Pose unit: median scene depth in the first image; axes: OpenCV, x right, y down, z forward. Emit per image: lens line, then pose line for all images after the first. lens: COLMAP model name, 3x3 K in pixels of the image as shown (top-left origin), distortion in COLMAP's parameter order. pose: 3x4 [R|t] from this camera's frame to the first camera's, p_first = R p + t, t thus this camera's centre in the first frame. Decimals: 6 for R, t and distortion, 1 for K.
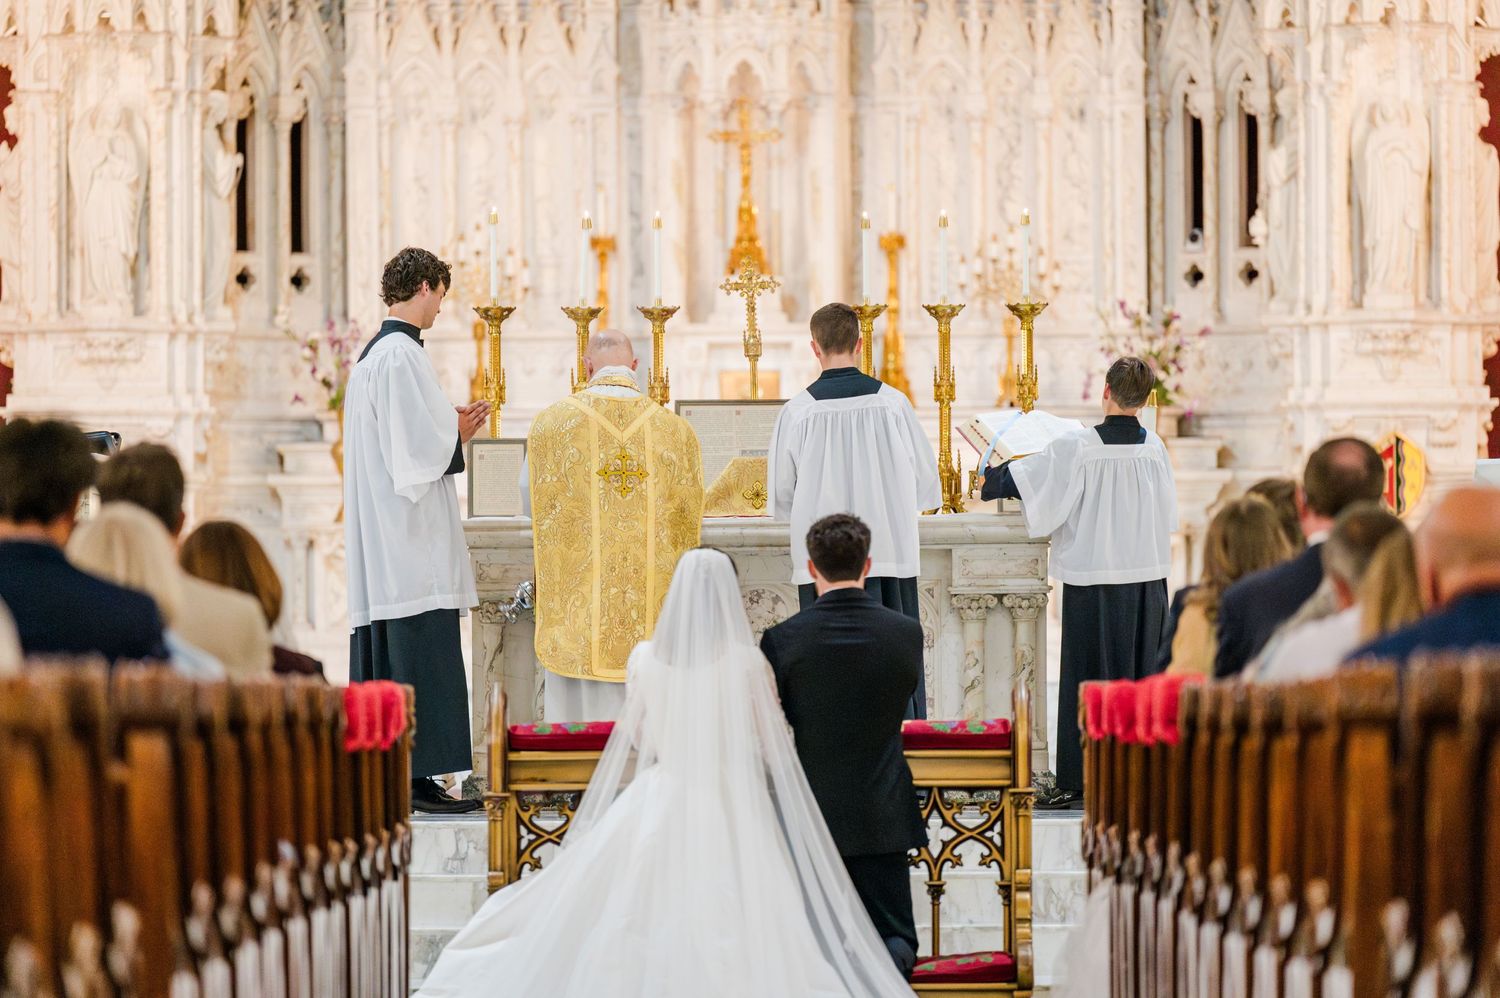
lens RADIAL K [[8381.6, 0, 750.0], [0, 8381.6, 499.0], [0, 0, 1]] dist [-0.300176, 10.463062]
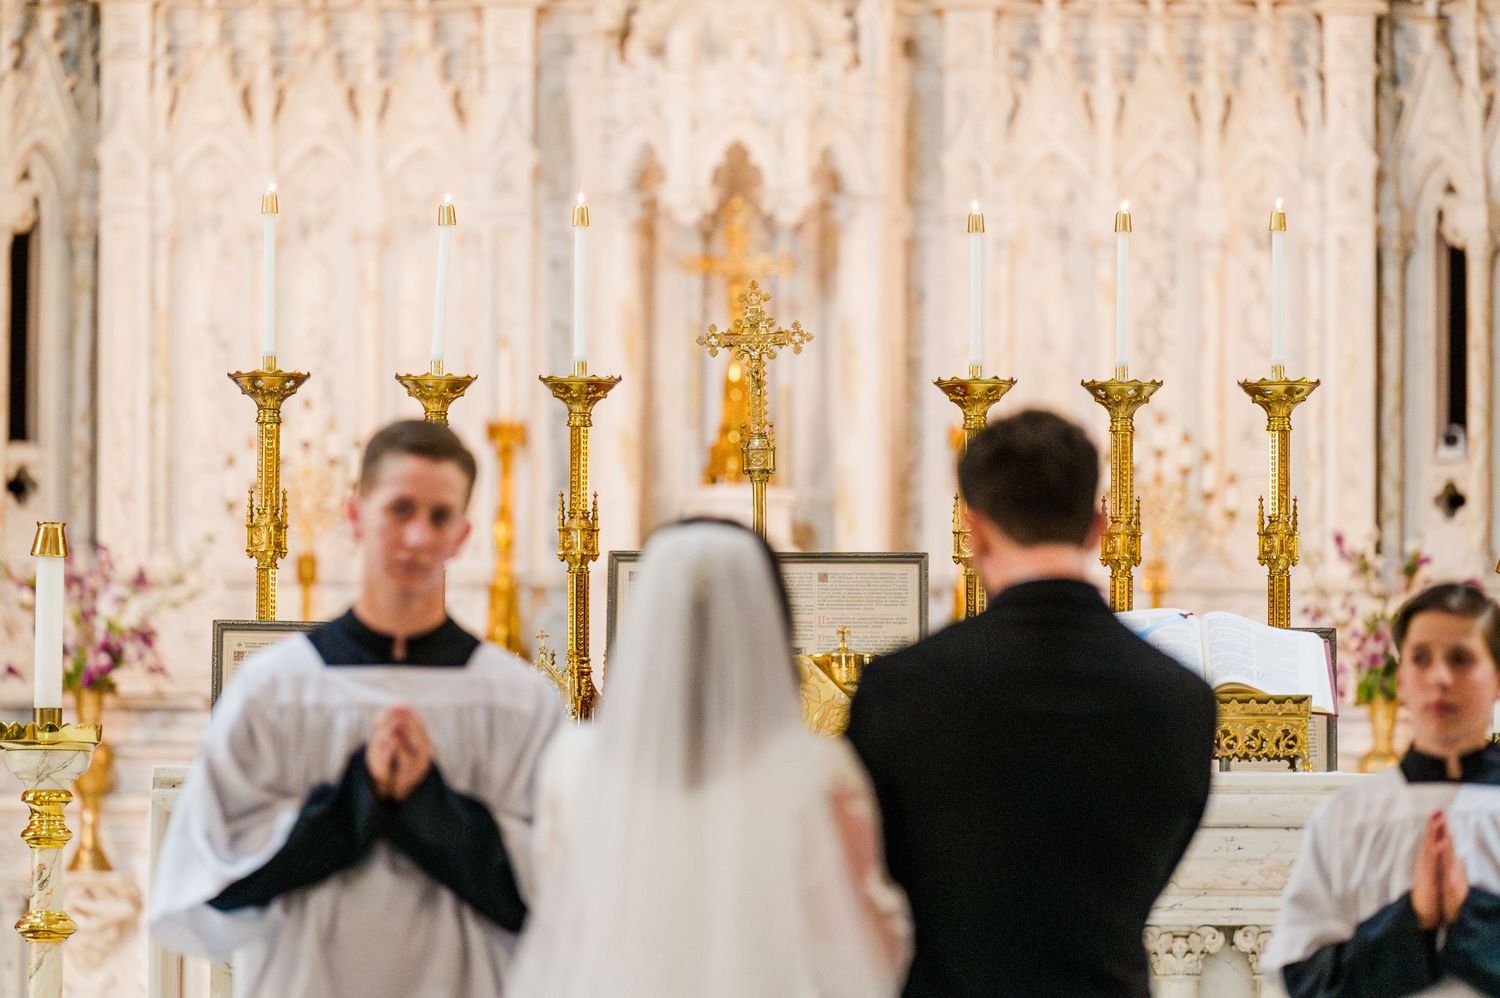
lens RADIAL K [[8381.6, 0, 750.0], [0, 8381.6, 499.0], [0, 0, 1]] dist [-0.300176, 10.463062]
pose [[0.999885, 0.014668, 0.003771, -0.001694], [-0.014388, 0.997724, -0.065875, 0.015275], [-0.004728, 0.065814, 0.997821, 0.376476]]
